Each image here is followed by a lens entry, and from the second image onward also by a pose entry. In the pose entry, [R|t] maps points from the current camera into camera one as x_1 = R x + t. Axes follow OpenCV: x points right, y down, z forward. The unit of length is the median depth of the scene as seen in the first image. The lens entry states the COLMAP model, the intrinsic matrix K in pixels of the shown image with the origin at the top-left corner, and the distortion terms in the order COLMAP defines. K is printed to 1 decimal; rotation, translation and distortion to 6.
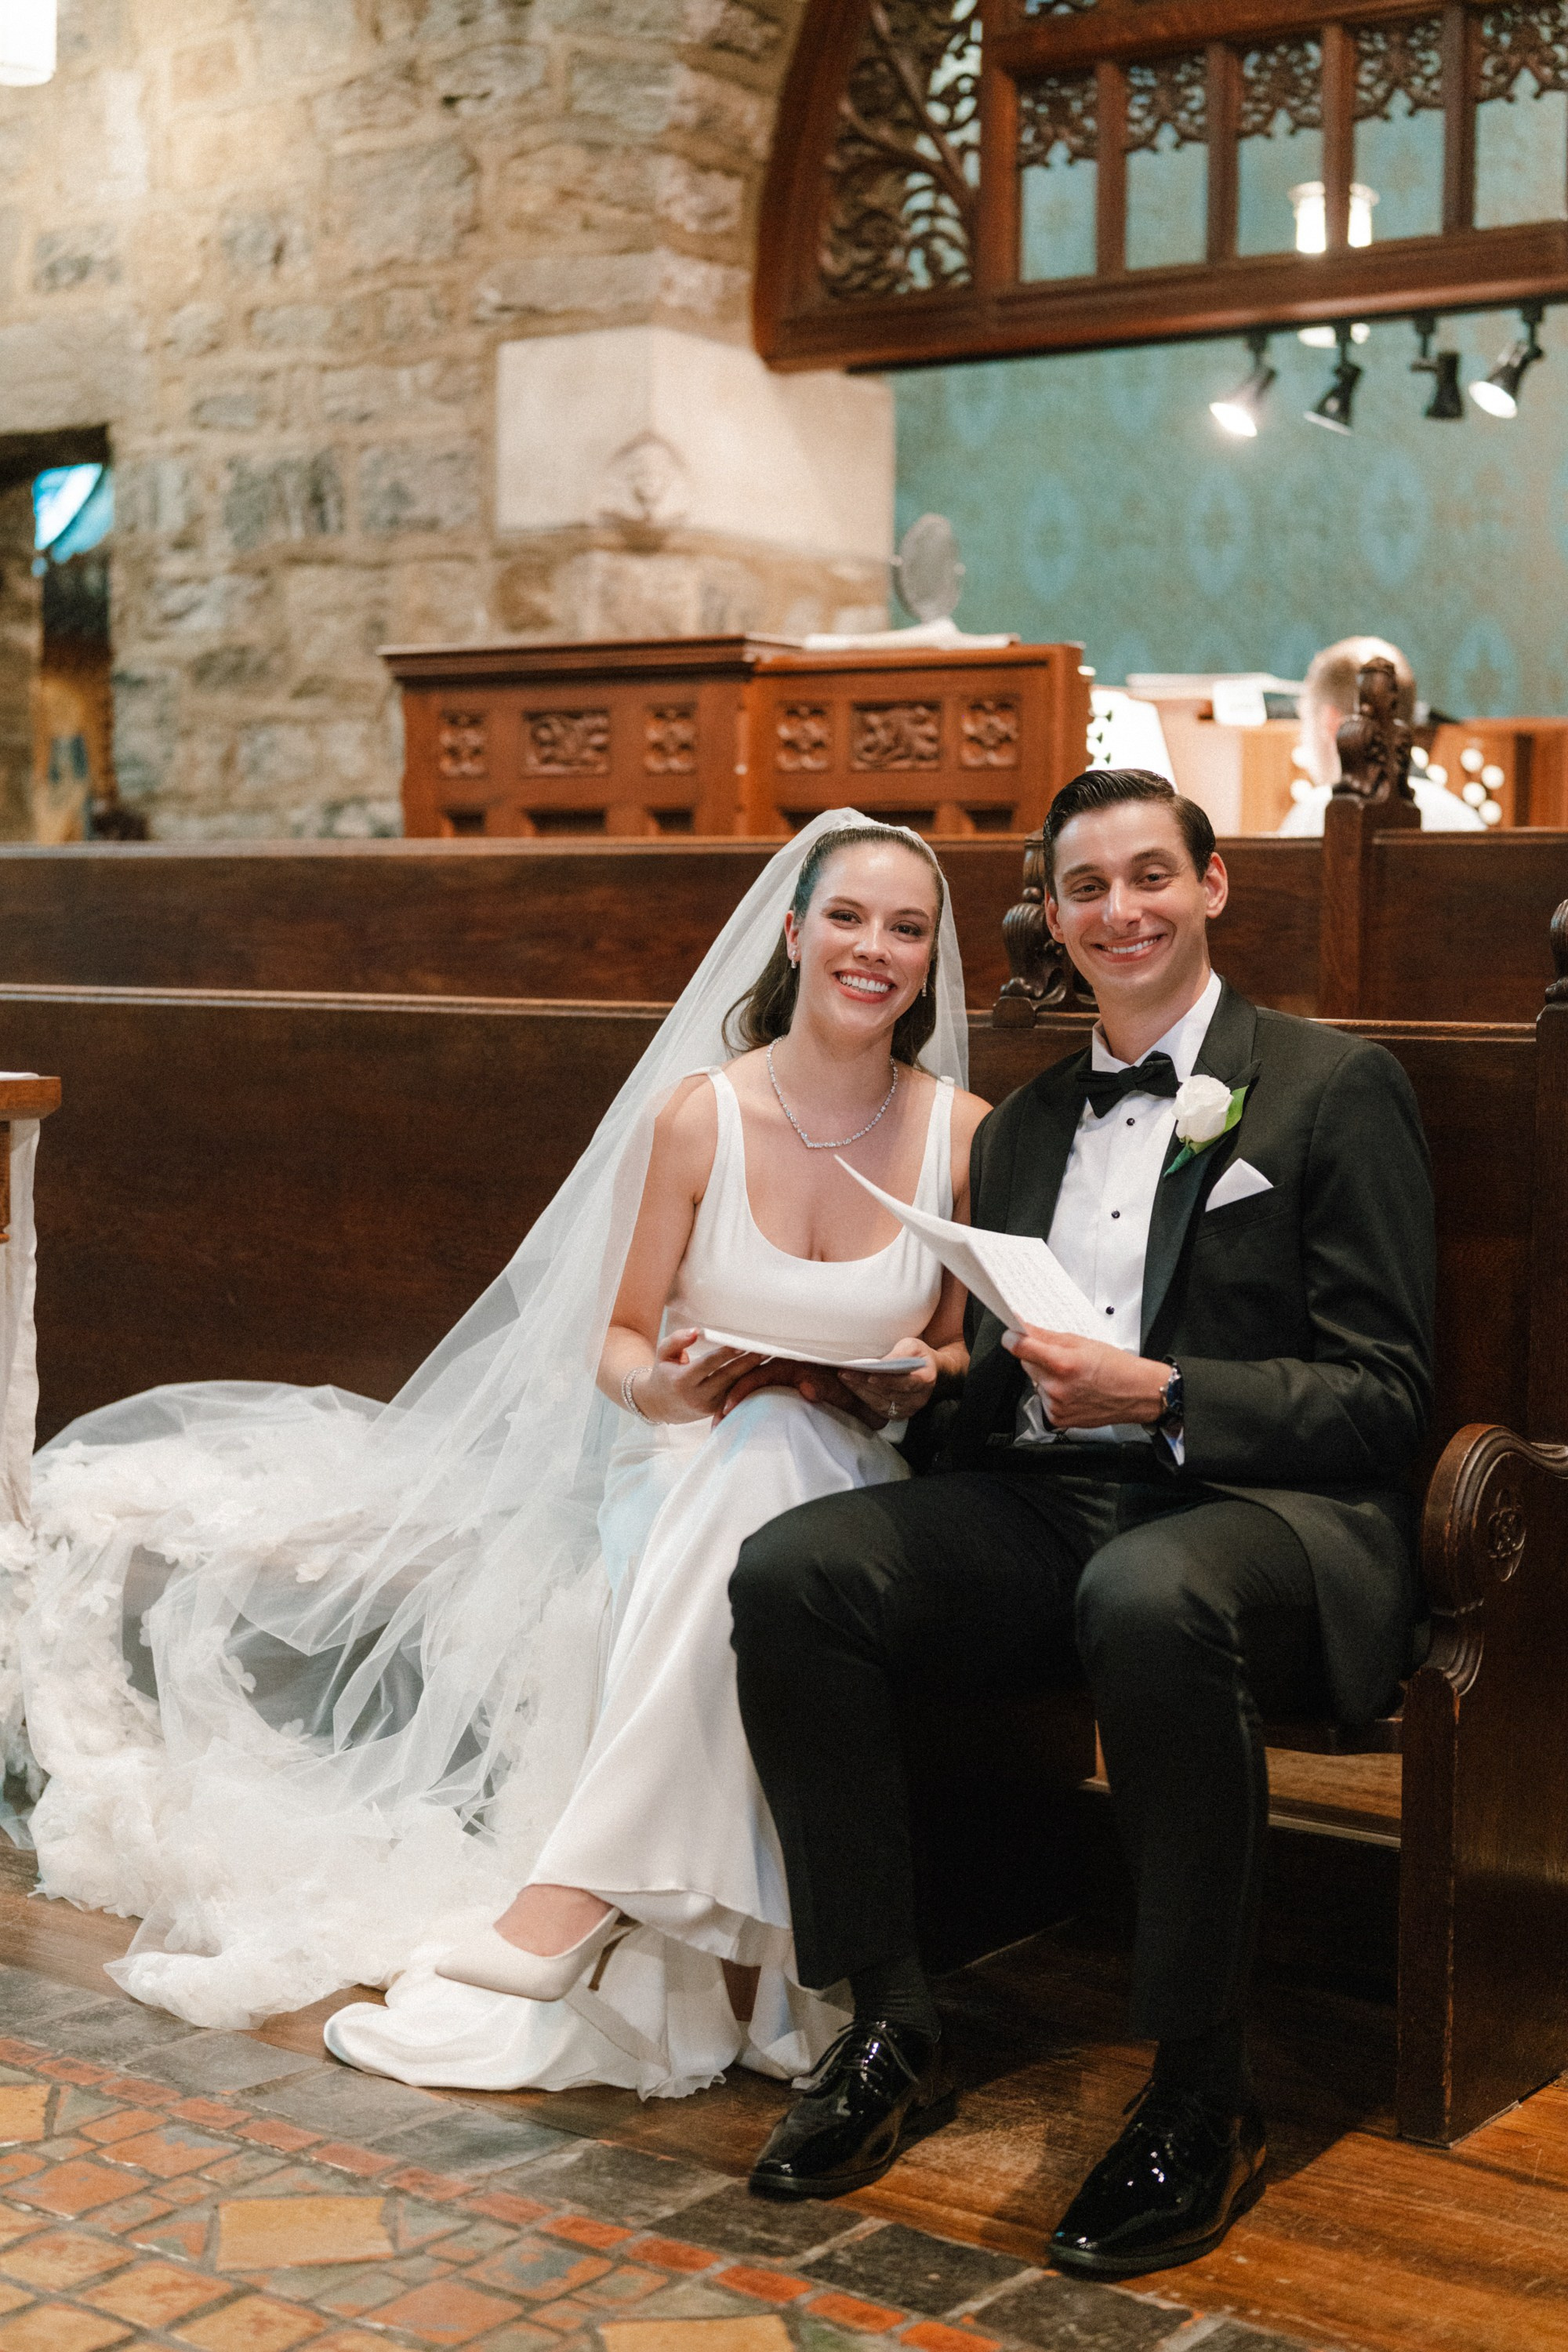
lens RADIAL K [[3329.9, 0, 835.0], [0, 3329.9, 1127.8], [0, 0, 1]] dist [-0.014061, 0.000000]
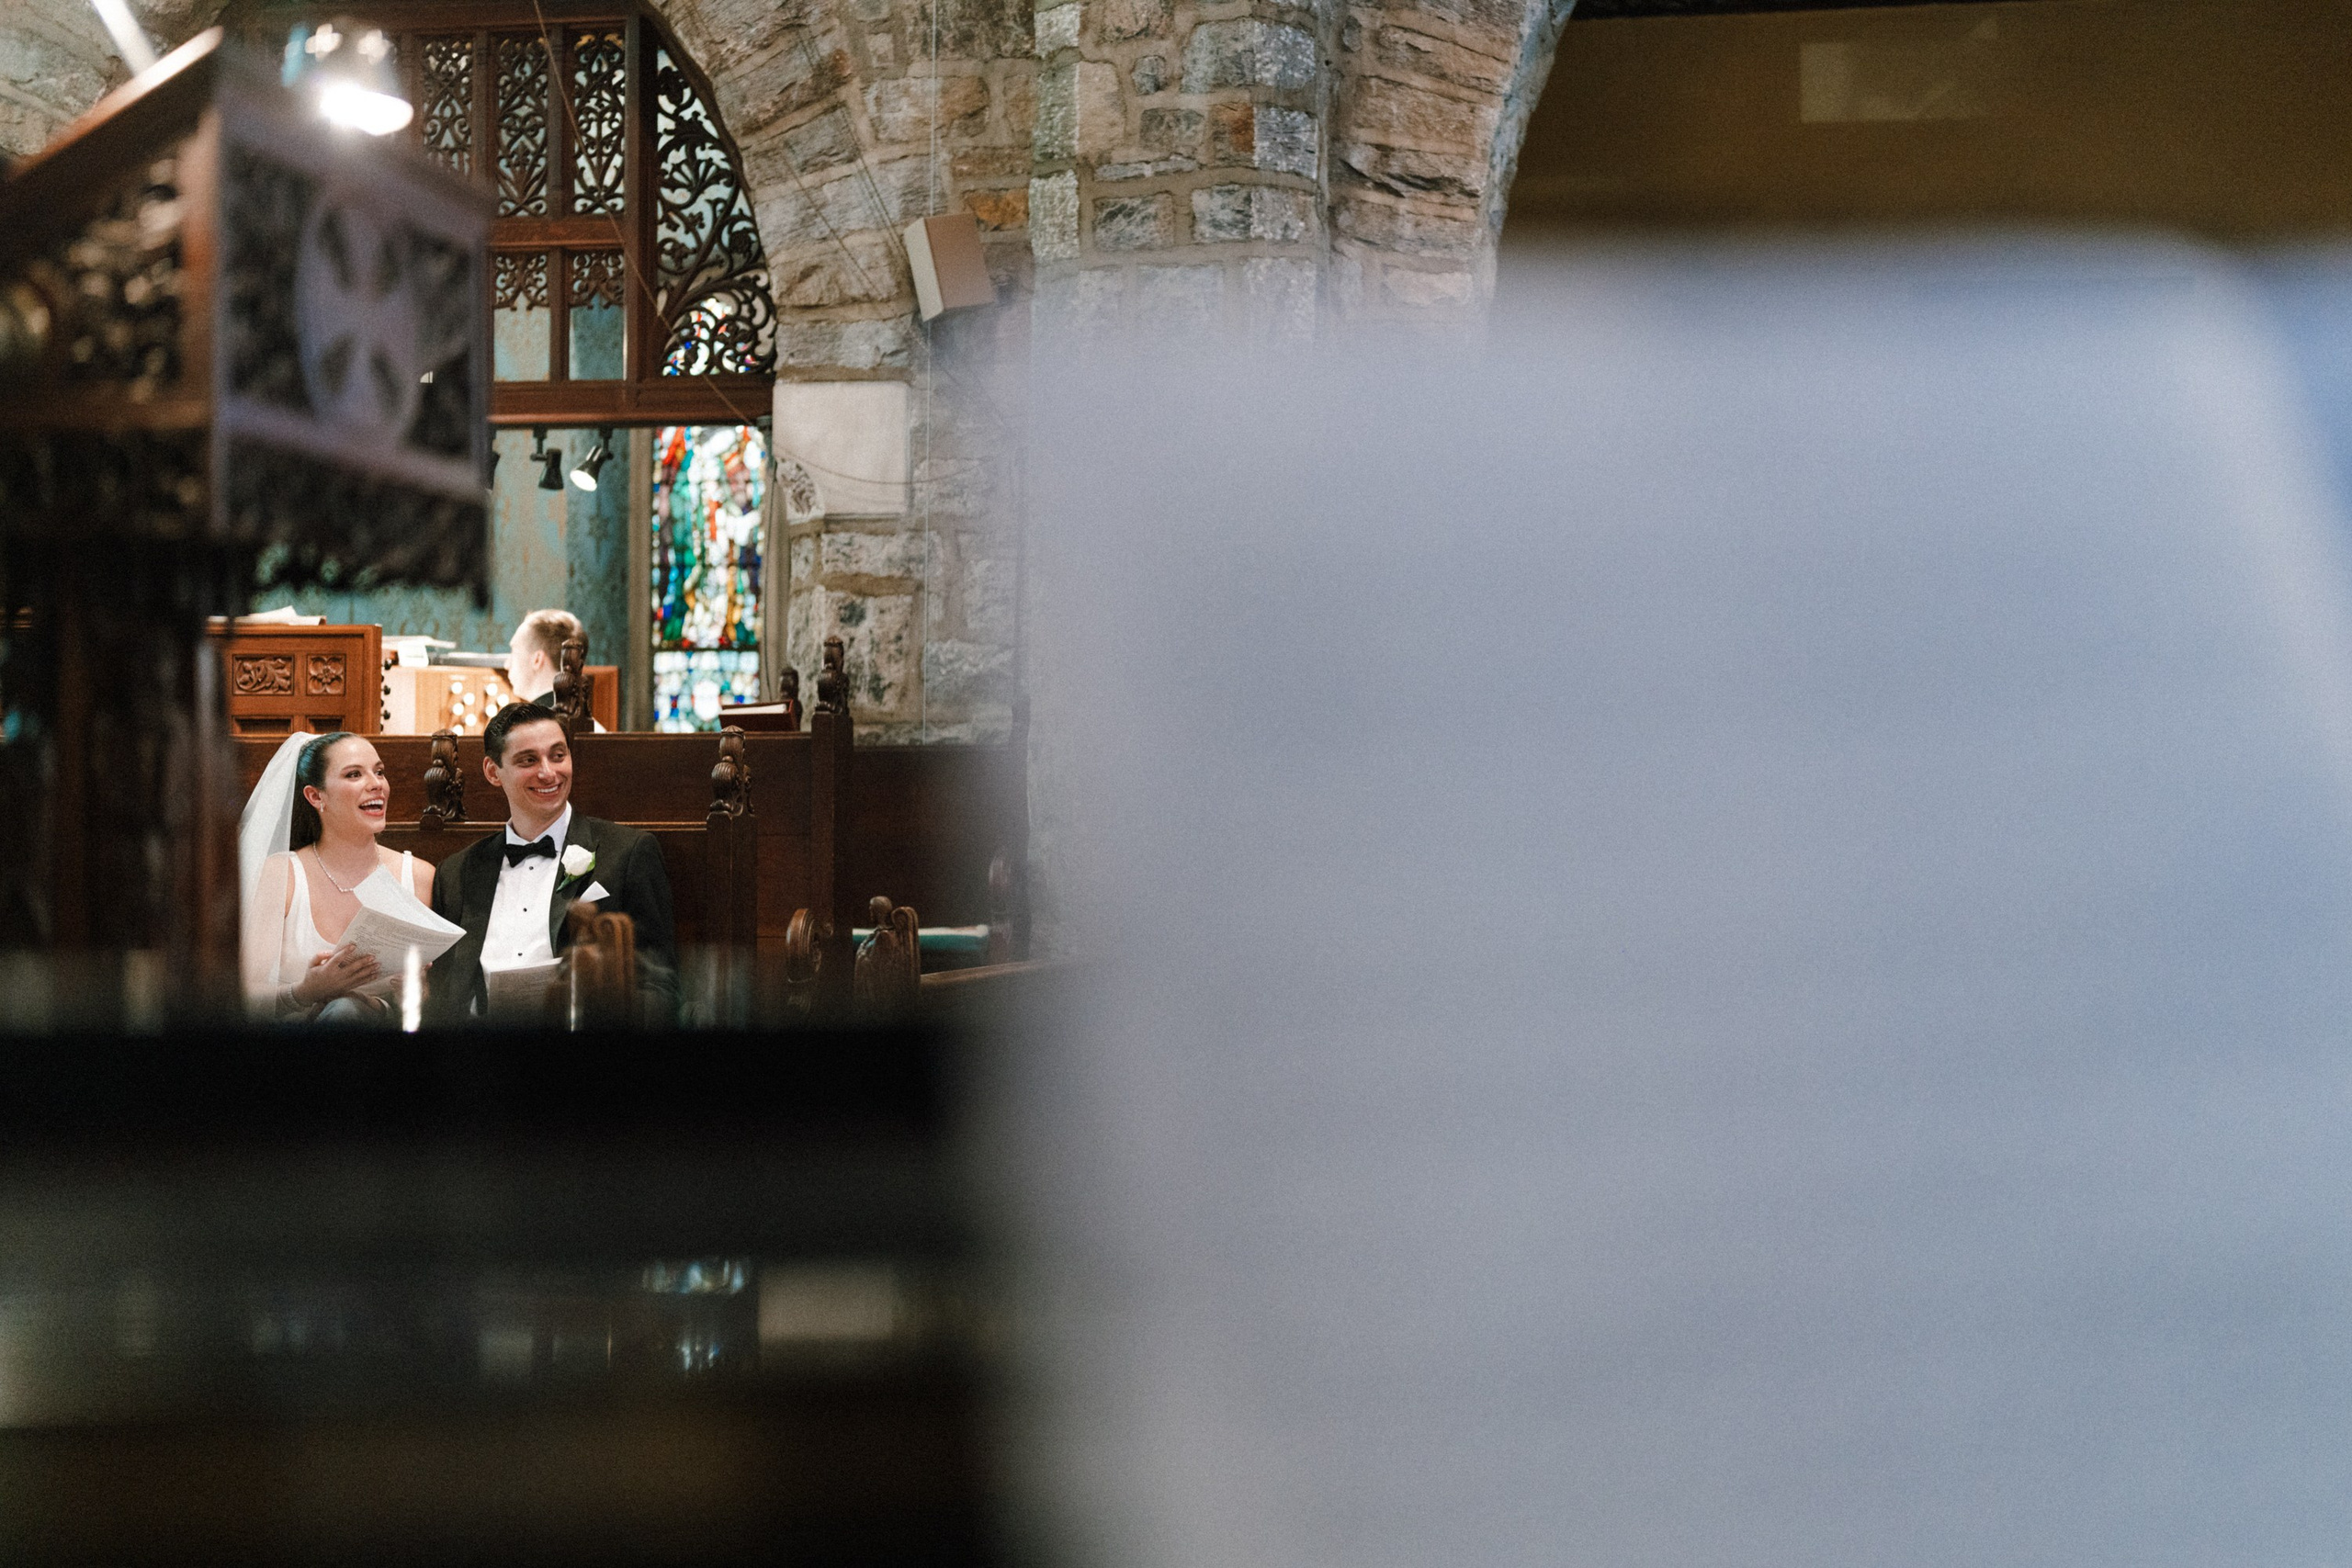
lens RADIAL K [[3329.6, 0, 1200.6], [0, 3329.6, 780.4], [0, 0, 1]] dist [-0.014061, 0.000000]
pose [[0.892548, 0.002774, 0.450943, -0.283182], [0.031980, 0.997074, -0.069432, 0.060516], [-0.449816, 0.076393, 0.889848, -0.633891]]
